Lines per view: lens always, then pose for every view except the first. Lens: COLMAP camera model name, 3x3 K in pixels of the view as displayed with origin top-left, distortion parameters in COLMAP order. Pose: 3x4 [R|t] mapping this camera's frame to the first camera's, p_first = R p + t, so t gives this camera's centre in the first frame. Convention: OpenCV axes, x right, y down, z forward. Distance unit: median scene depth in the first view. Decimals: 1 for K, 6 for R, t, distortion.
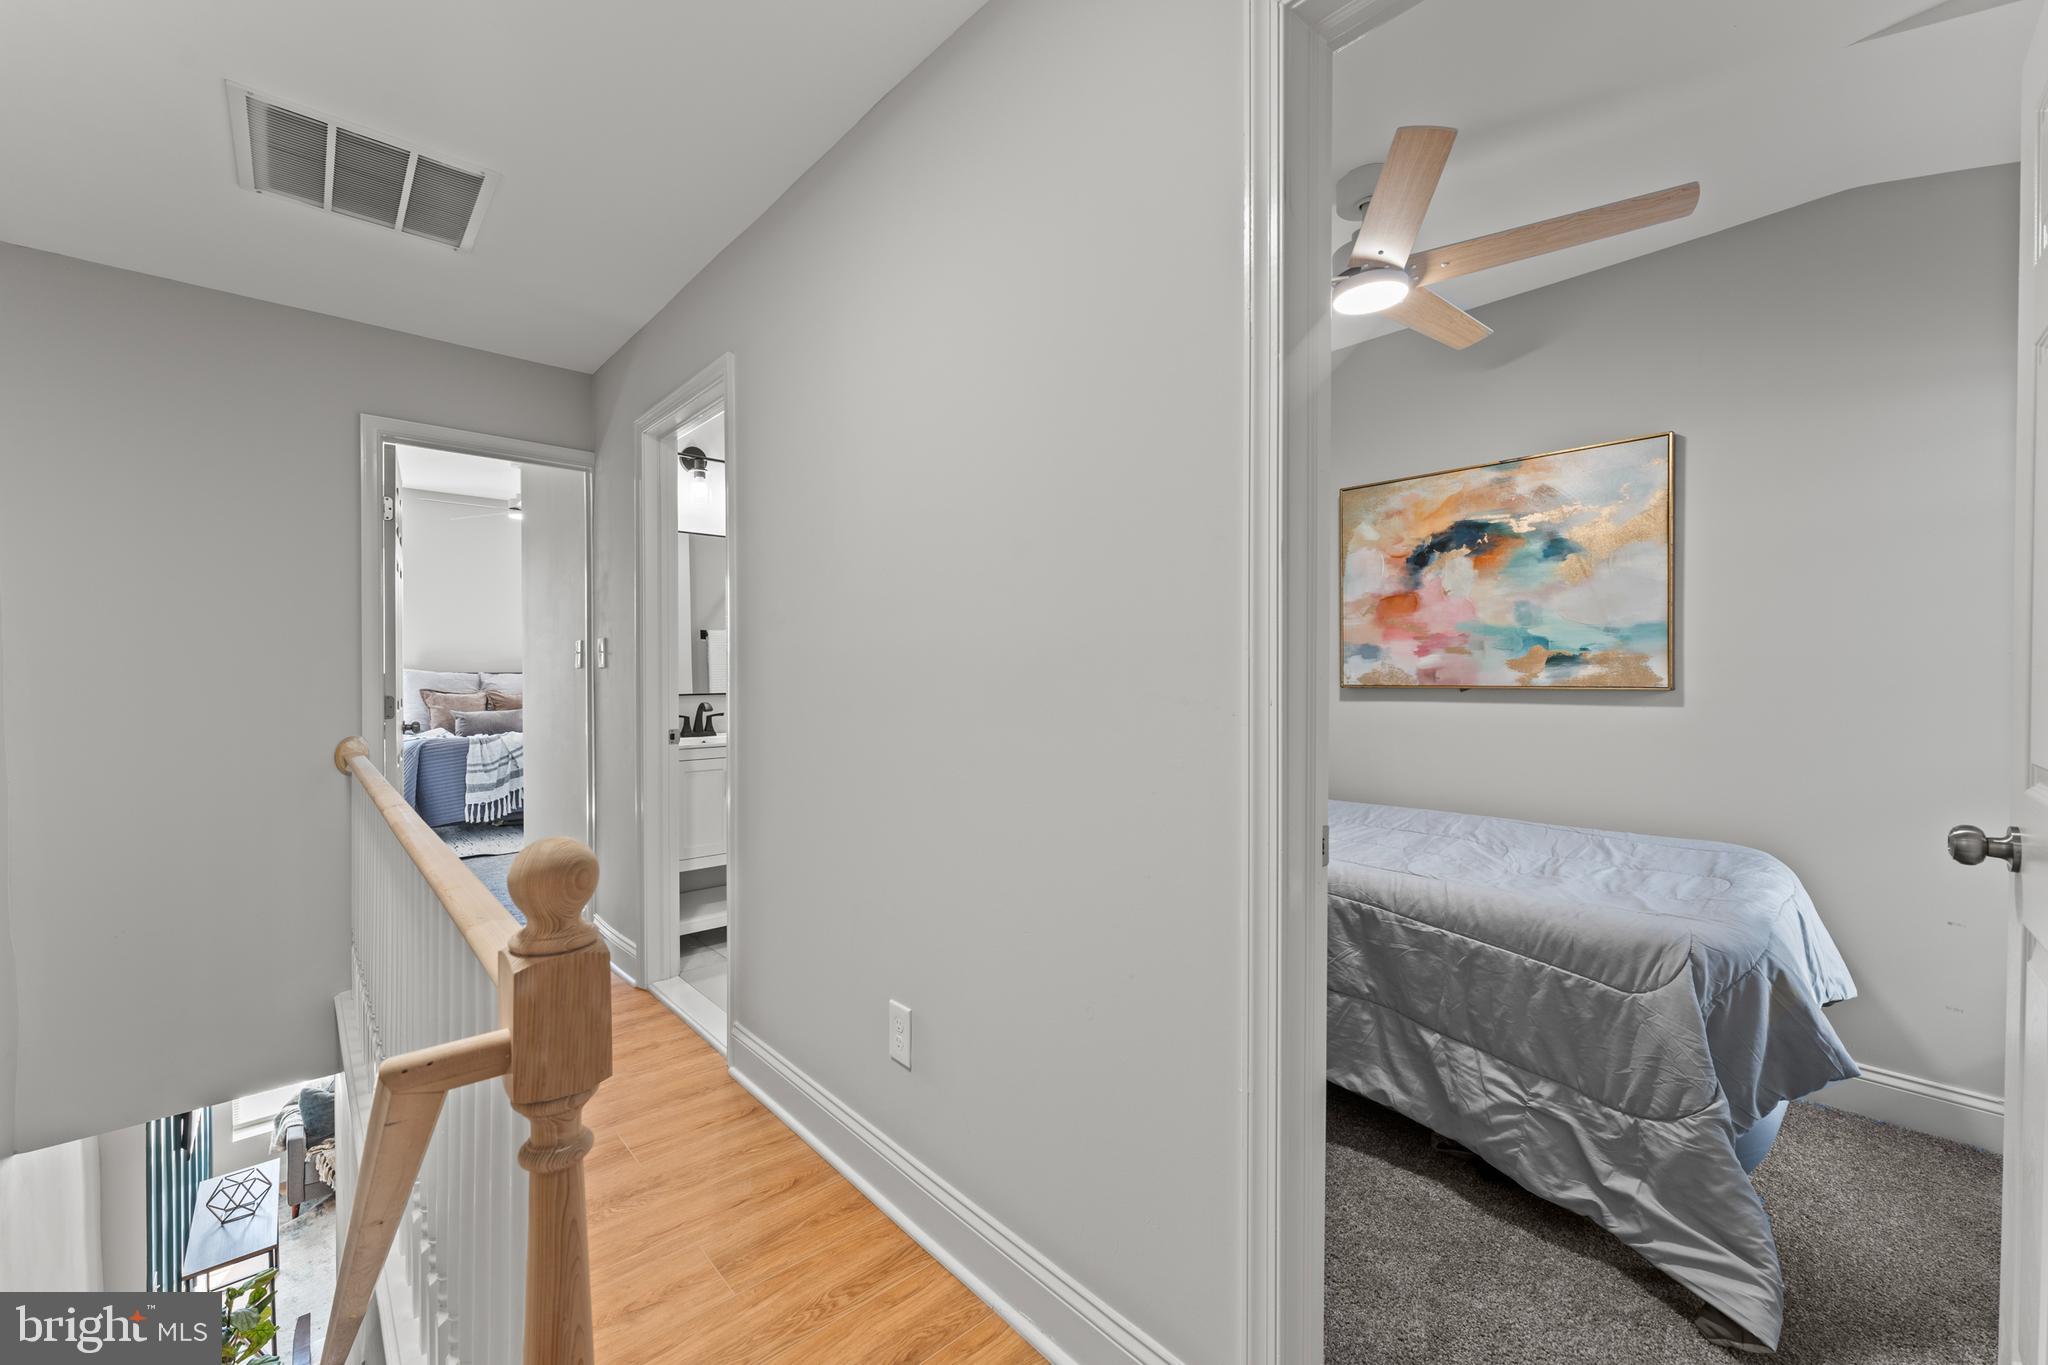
lens RADIAL K [[815.8, 0, 1062.2], [0, 815.8, 680.4], [0, 0, 1]] dist [0.001195, 0.000849]
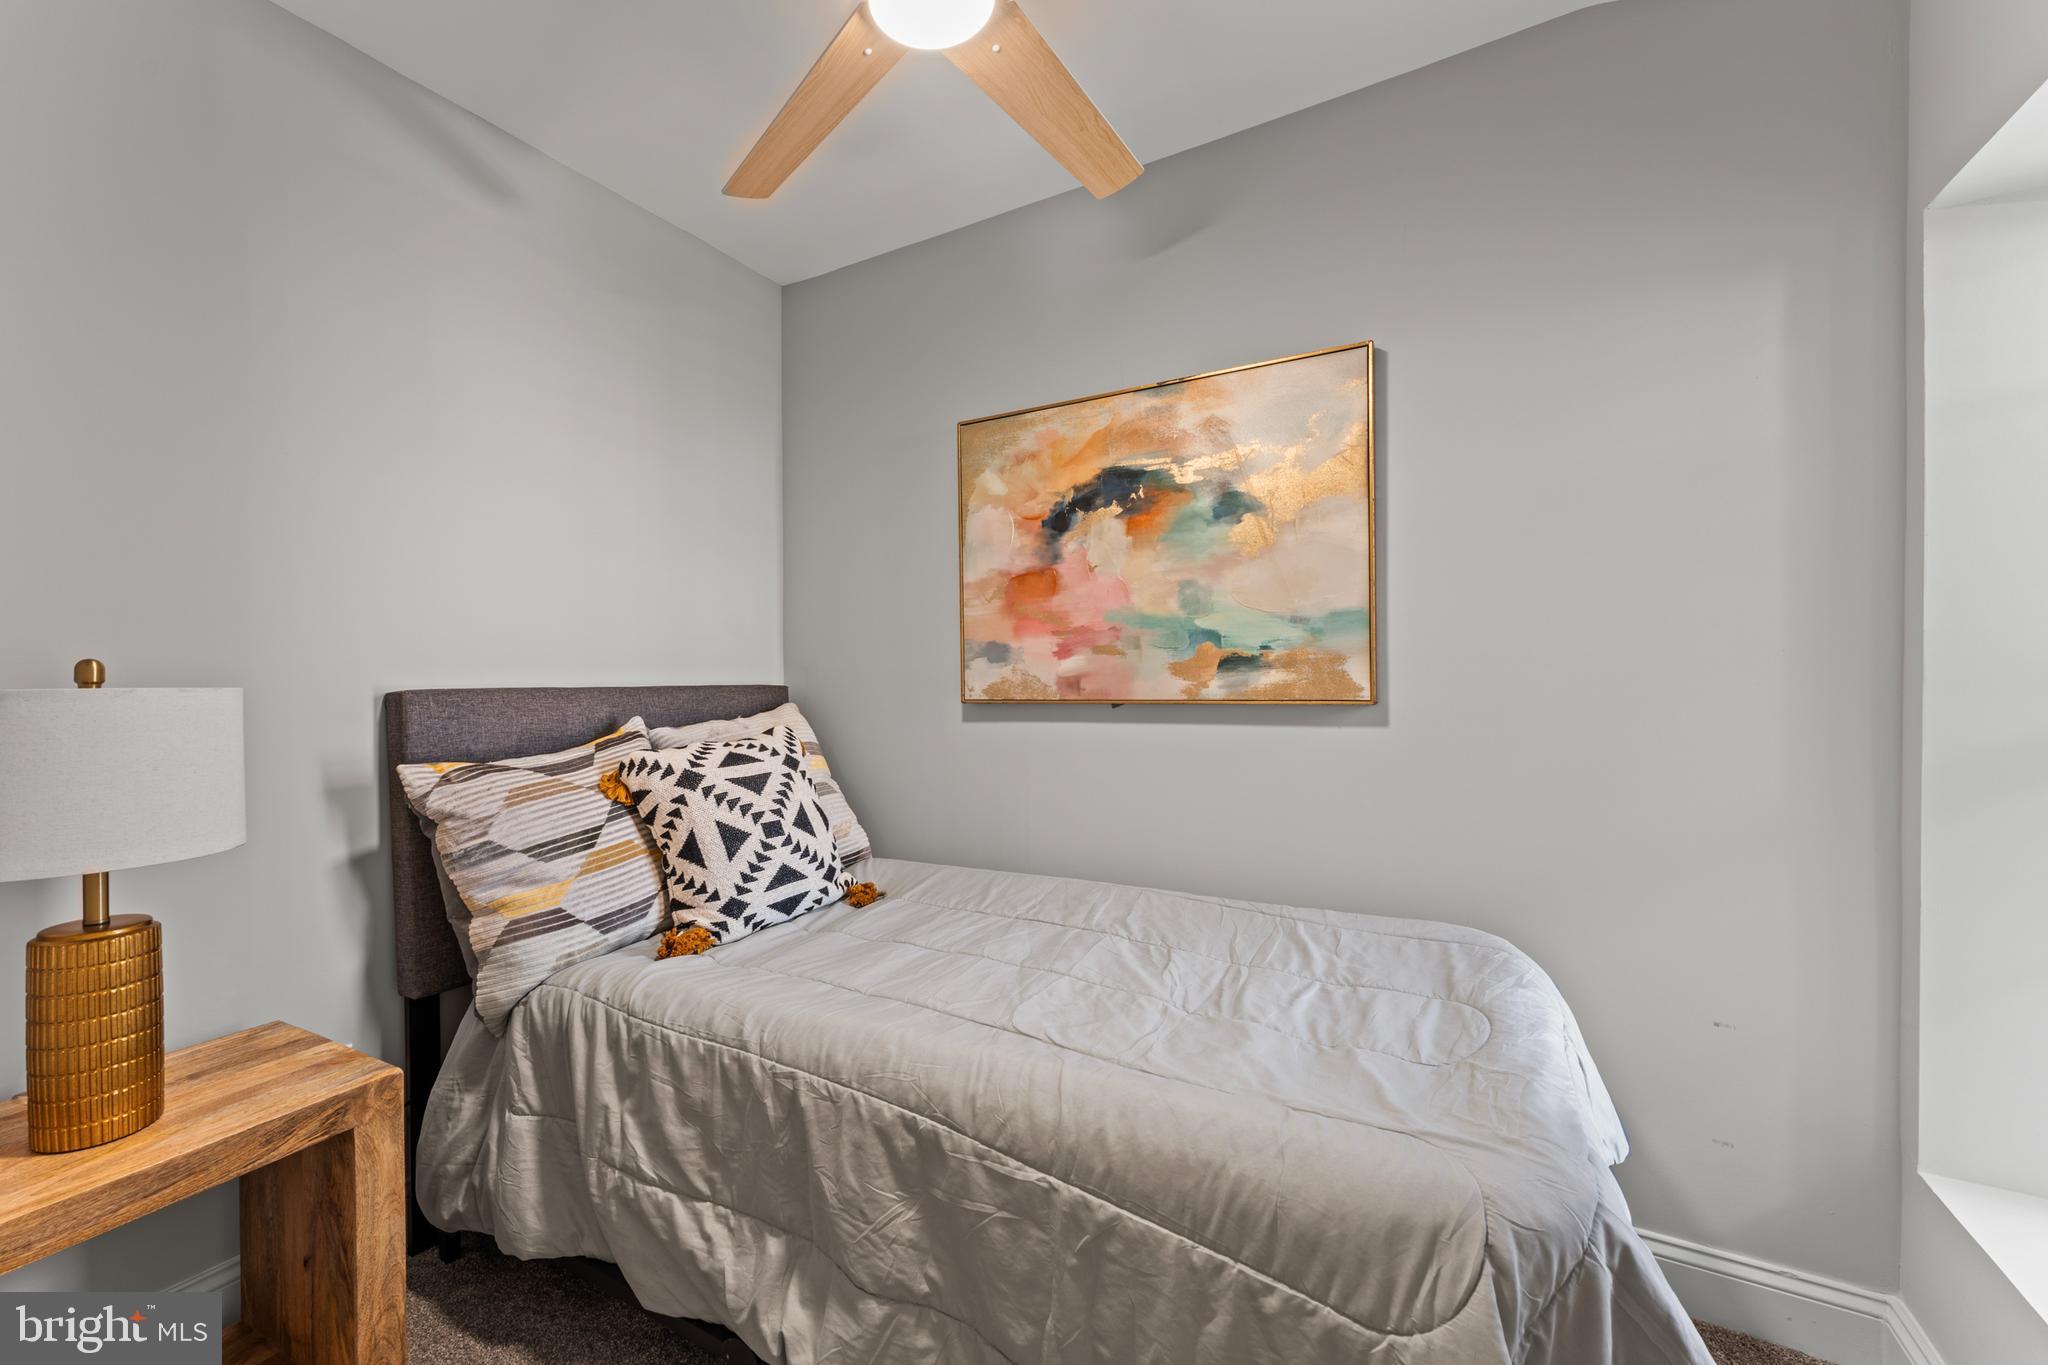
lens RADIAL K [[815.8, 0, 1014.5], [0, 815.8, 686.7], [0, 0, 1]] dist [0.001195, 0.000849]
pose [[0.956649, -0.007159, 0.291156, 0.247351], [0.008711, 0.999954, -0.004033, -0.003340], [-0.291113, 0.006394, 0.956667, 0.426109]]
